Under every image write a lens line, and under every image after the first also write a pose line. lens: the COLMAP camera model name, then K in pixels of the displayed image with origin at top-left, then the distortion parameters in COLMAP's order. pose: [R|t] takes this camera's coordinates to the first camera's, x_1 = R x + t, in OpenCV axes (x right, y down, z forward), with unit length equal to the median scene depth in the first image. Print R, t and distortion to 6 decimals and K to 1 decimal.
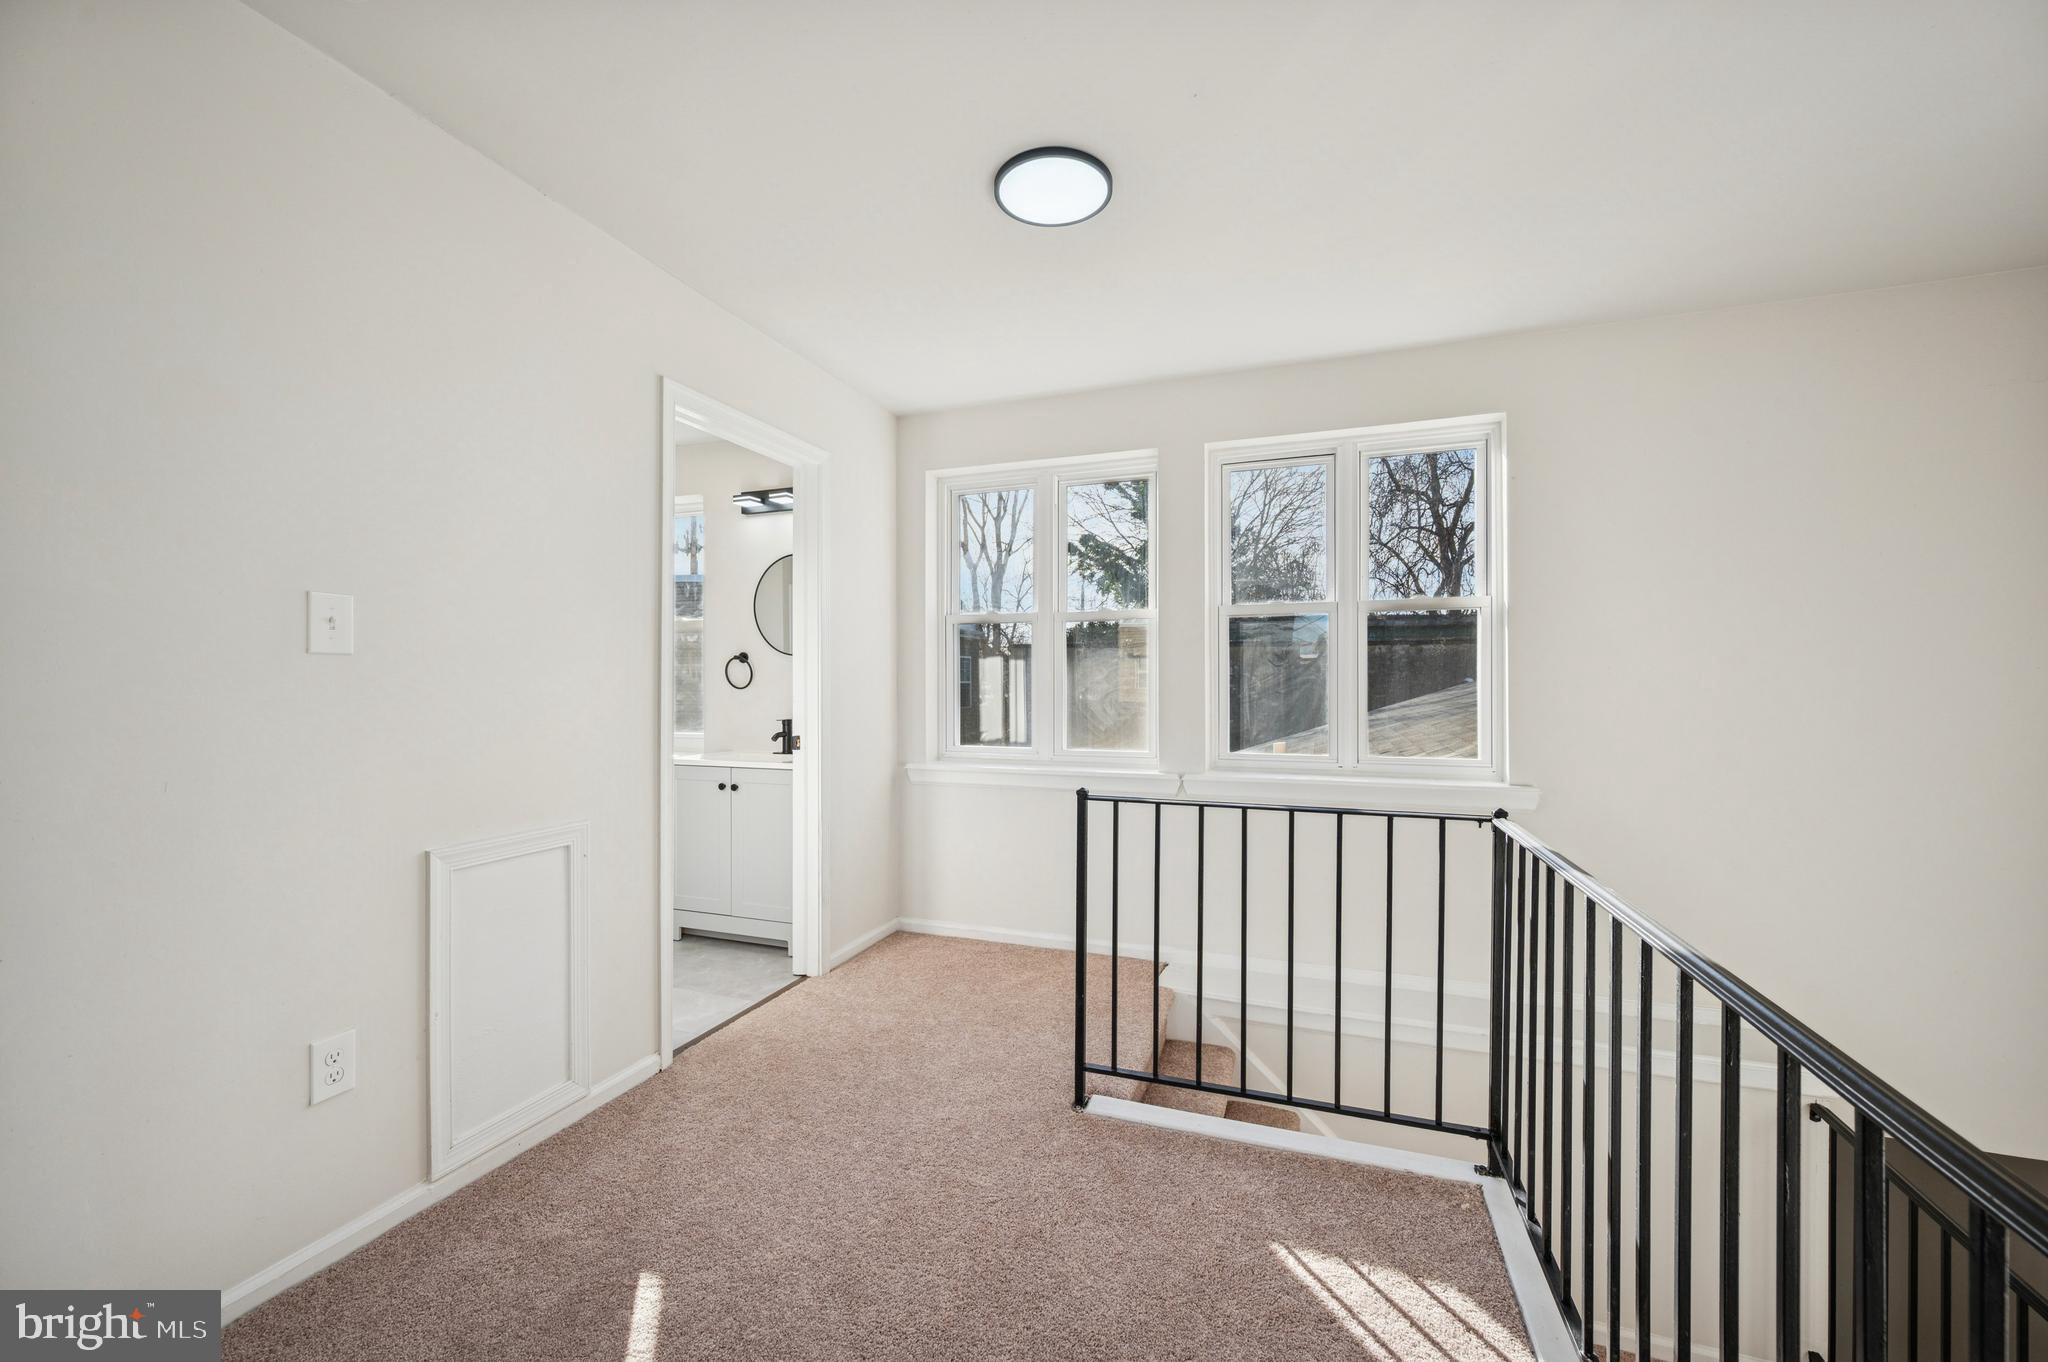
lens RADIAL K [[807.0, 0, 1026.5], [0, 807.0, 687.1], [0, 0, 1]] dist [0.001561, 0.000048]
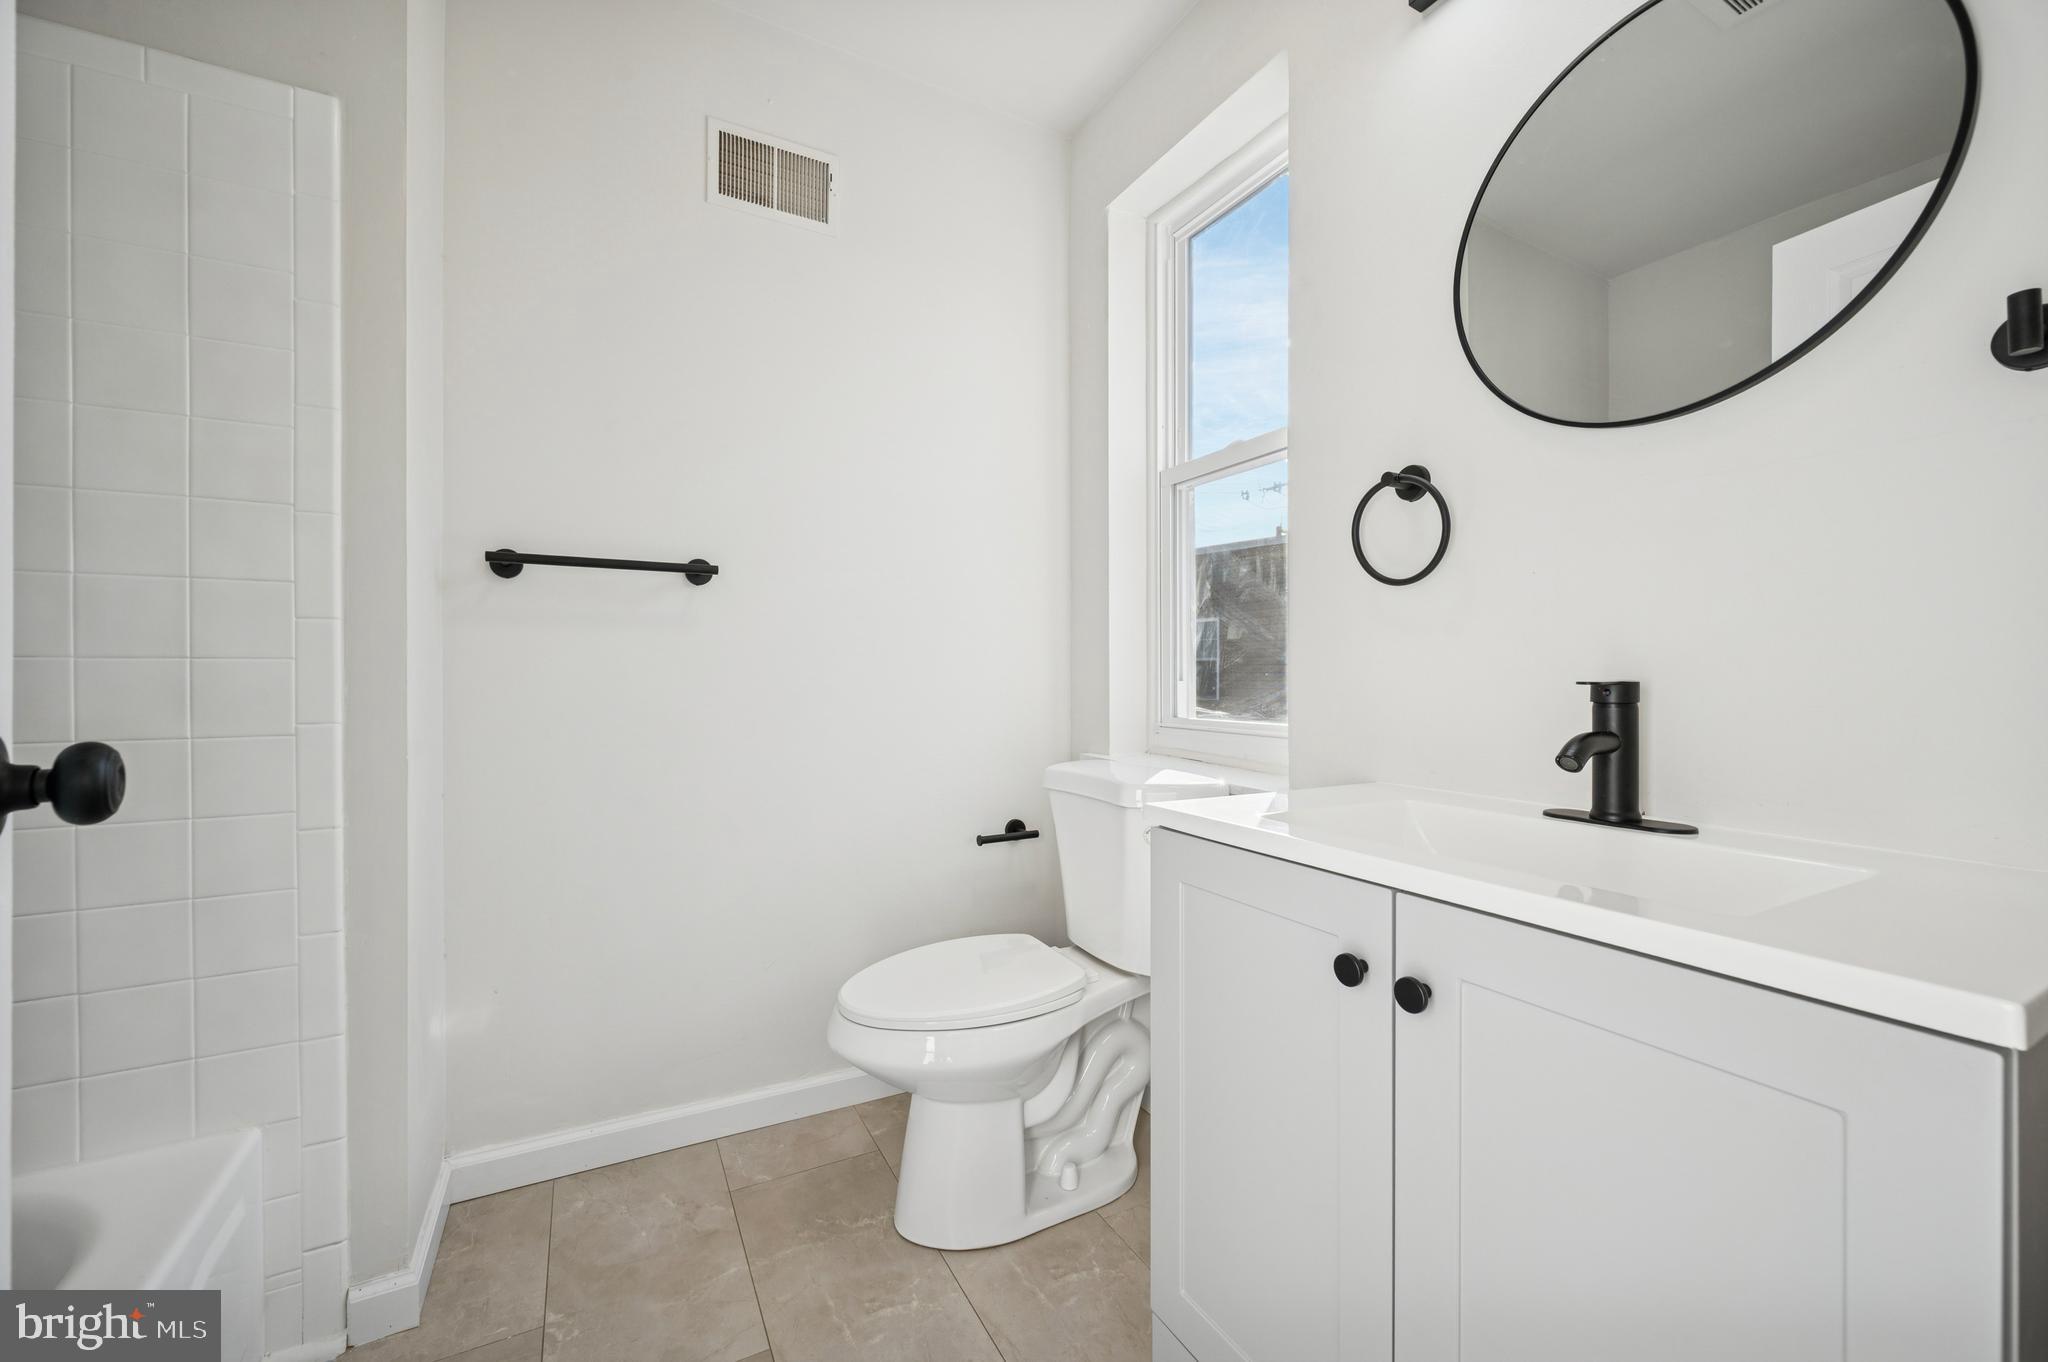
lens RADIAL K [[807.0, 0, 1037.5], [0, 807.0, 682.7], [0, 0, 1]] dist [0.001561, 0.000048]
pose [[0.763415, 0.005778, -0.645883, -0.273062], [-0.001505, 0.999973, 0.007167, 0.038297], [0.645907, -0.004500, 0.763403, 0.705261]]
